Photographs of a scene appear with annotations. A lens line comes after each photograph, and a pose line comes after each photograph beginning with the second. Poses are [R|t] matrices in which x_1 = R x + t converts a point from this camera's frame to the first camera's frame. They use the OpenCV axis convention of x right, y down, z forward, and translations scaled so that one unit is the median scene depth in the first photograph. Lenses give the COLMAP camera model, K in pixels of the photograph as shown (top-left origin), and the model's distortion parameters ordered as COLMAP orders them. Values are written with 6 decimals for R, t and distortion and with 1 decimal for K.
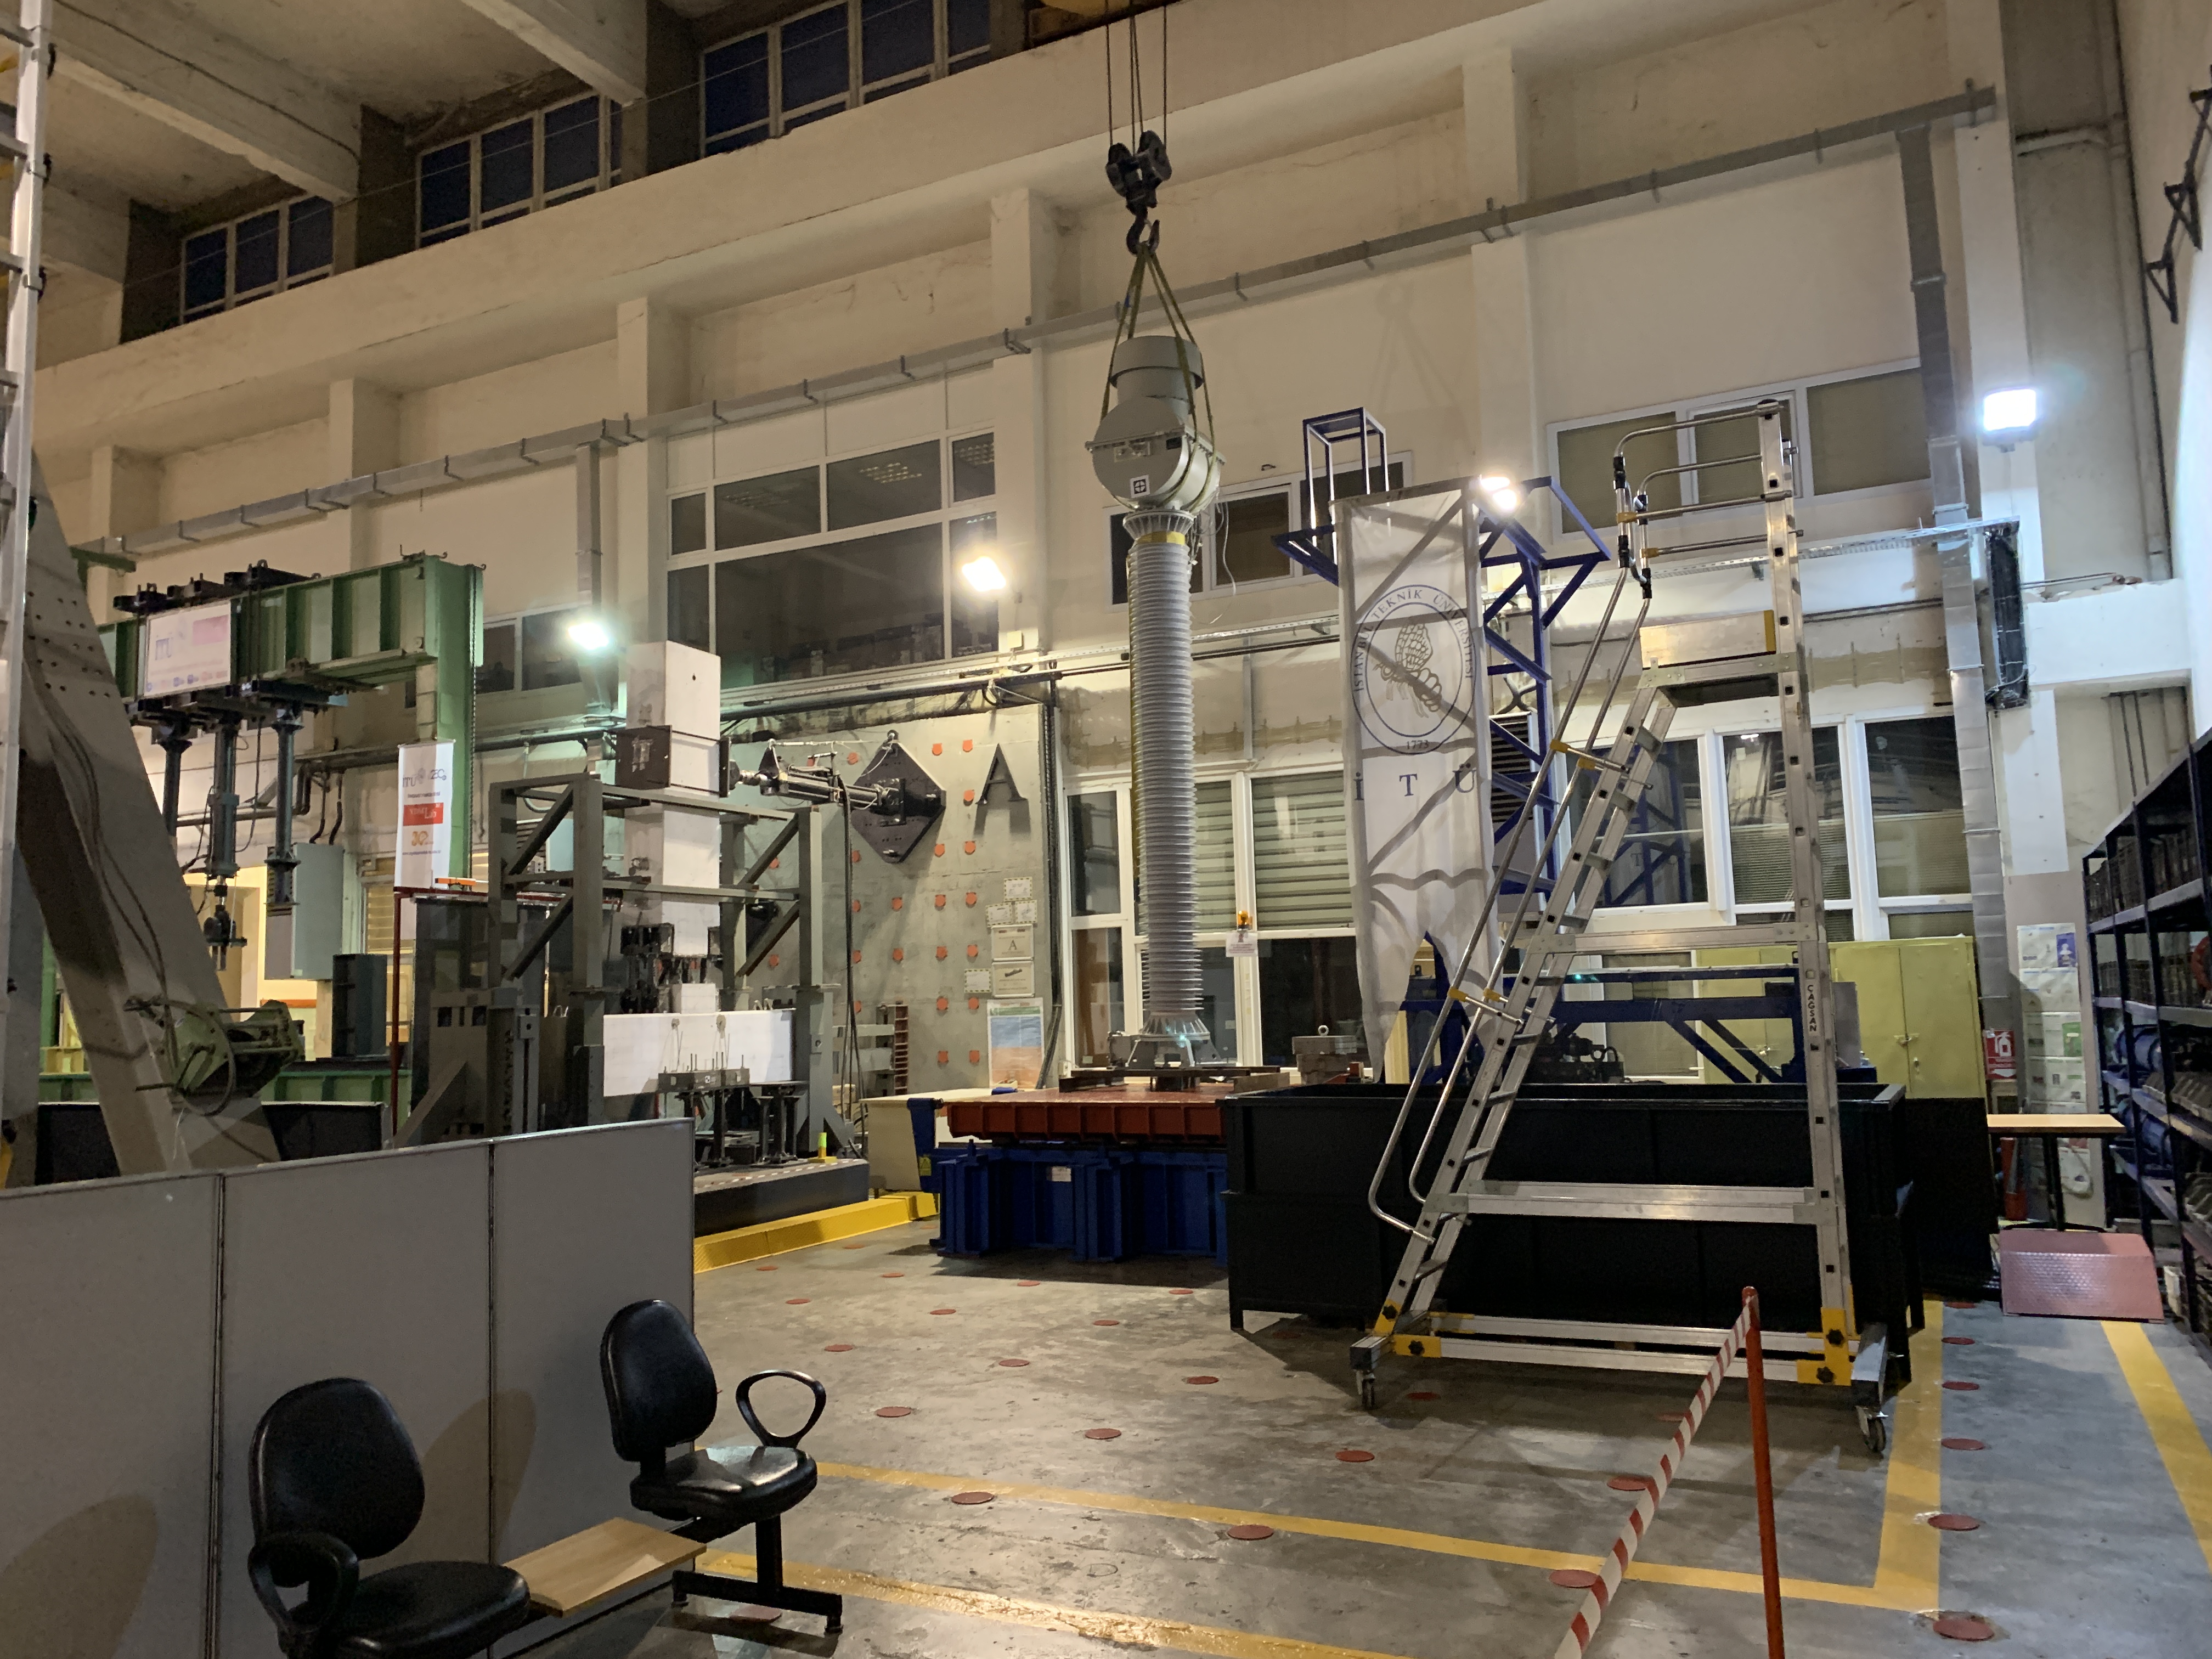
lens RADIAL K [[1660.1, 0, 1089.8], [0, 1660.1, 798.6], [0, 0, 1]] dist [0.036928, -0.046787]
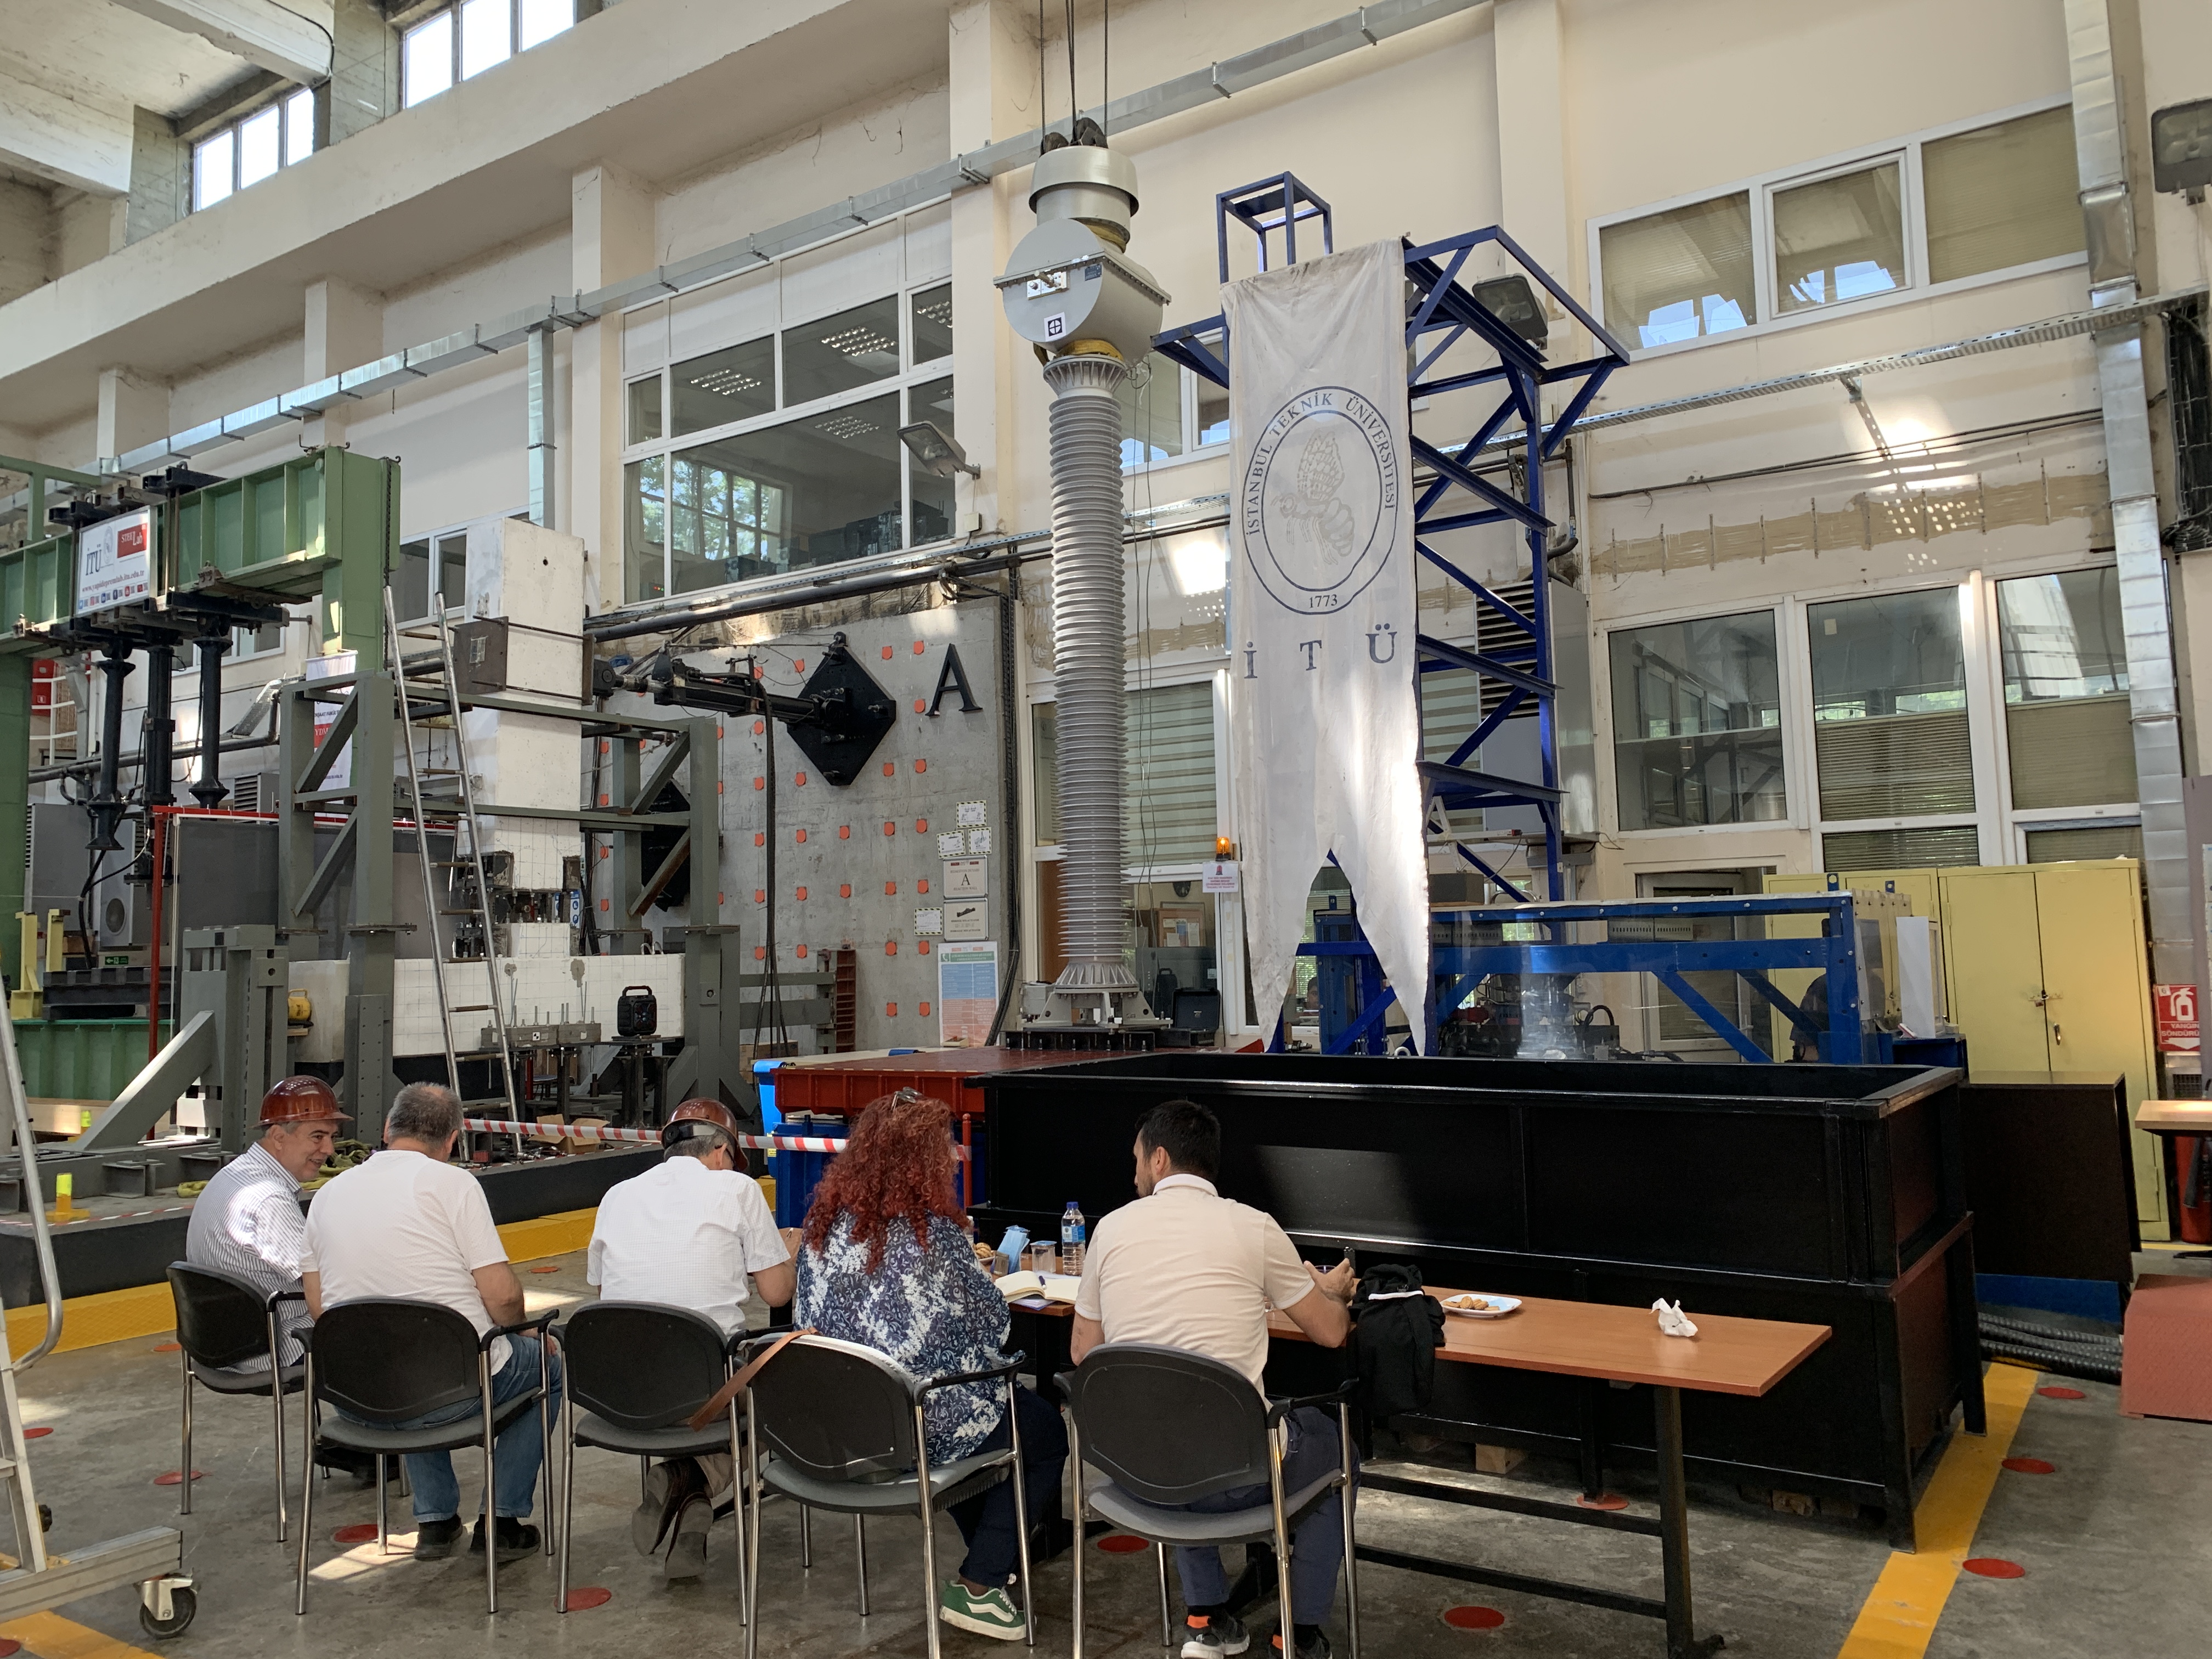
lens RADIAL K [[1683.7, 0, 1092.3], [0, 1683.7, 783.3], [0, 0, 1]] dist [0.051083, -0.054260]
pose [[0.993001, -0.008618, -0.117794, 0.127906], [0.011345, 0.999683, 0.022496, 0.021622], [0.117563, -0.023675, 0.992783, 0.159900]]
